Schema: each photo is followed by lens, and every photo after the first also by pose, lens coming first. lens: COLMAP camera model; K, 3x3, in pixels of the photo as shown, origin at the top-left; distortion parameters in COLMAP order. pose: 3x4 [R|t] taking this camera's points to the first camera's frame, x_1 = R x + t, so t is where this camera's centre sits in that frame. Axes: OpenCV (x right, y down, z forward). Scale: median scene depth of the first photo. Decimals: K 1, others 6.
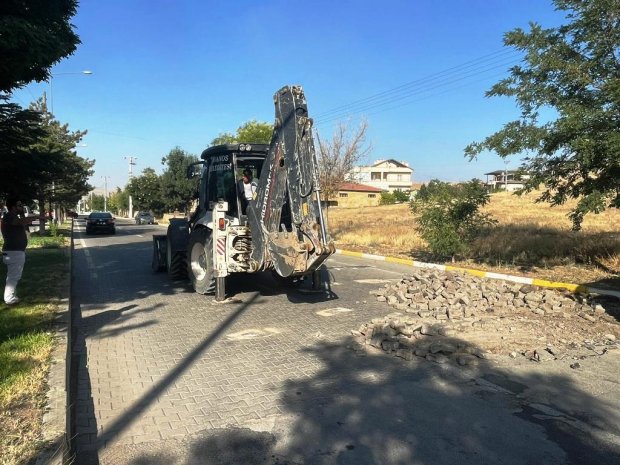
lens RADIAL K [[517.3, 0, 309.5], [0, 517.3, 230.1], [0, 0, 1]] dist [-0.007662, -0.012322]
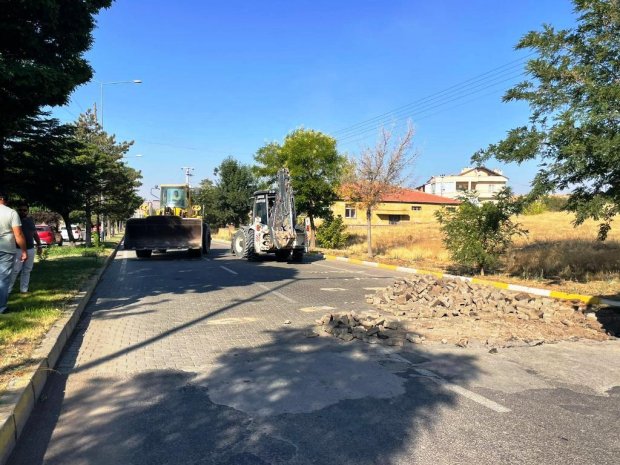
lens RADIAL K [[624.9, 0, 311.4], [0, 624.9, 231.4], [0, 0, 1]] dist [0.121345, -0.233328]
pose [[0.985912, 0.006073, -0.167155, 0.158376], [-0.012129, 0.999306, -0.035230, 0.026332], [0.166825, 0.036761, 0.985301, -0.184984]]
